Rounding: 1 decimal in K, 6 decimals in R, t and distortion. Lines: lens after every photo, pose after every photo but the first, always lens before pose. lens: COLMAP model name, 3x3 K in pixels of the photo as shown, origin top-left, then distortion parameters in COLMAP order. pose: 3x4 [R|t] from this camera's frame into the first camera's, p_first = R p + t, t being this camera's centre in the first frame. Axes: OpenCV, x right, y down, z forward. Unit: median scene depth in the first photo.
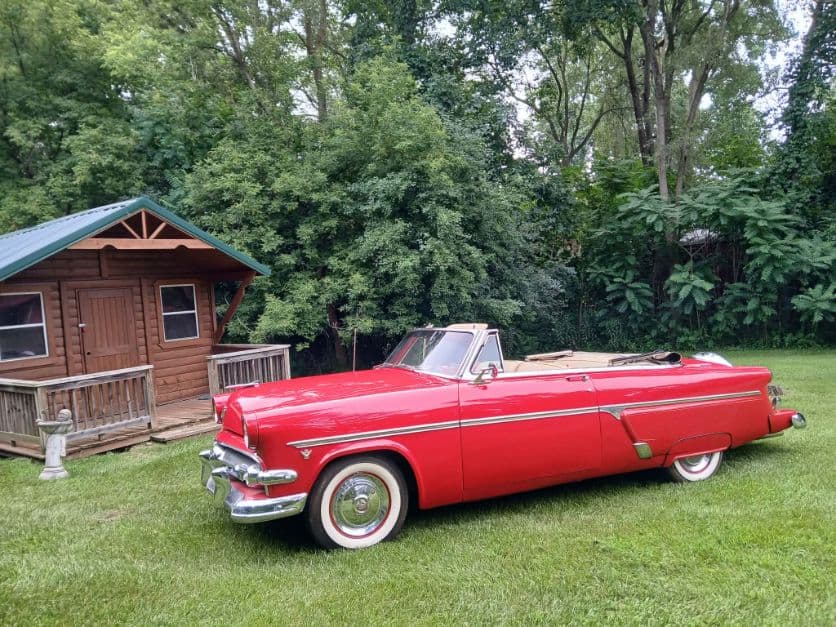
lens RADIAL K [[654.1, 0, 424.4], [0, 654.1, 316.9], [0, 0, 1]] dist [0.115589, -0.241380]
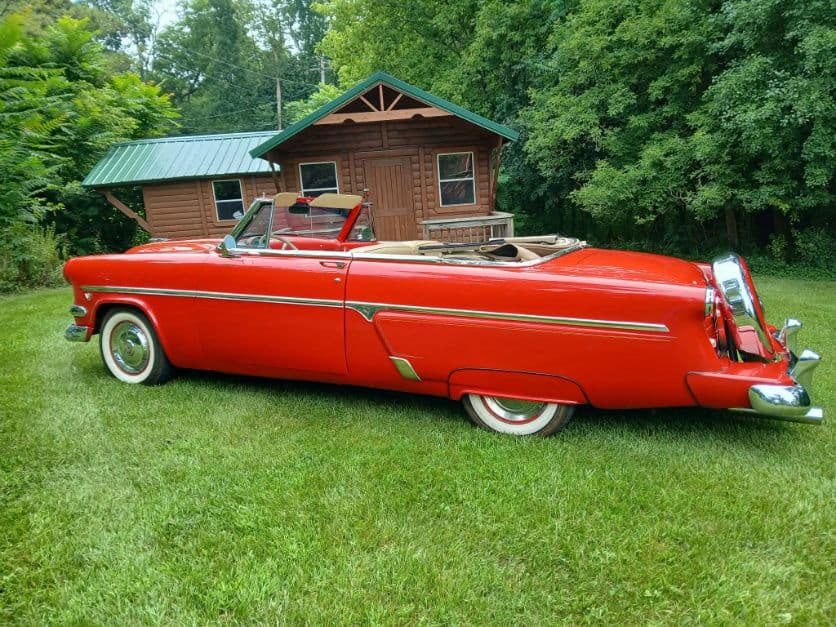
lens RADIAL K [[618.5, 0, 418.1], [0, 618.5, 346.4], [0, 0, 1]] dist [0.008474, 0.005024]
pose [[0.666483, 0.201481, -0.717778, 0.439768], [-0.016374, 0.966513, 0.256096, -0.002025], [0.745340, -0.158931, 0.647464, 0.293007]]
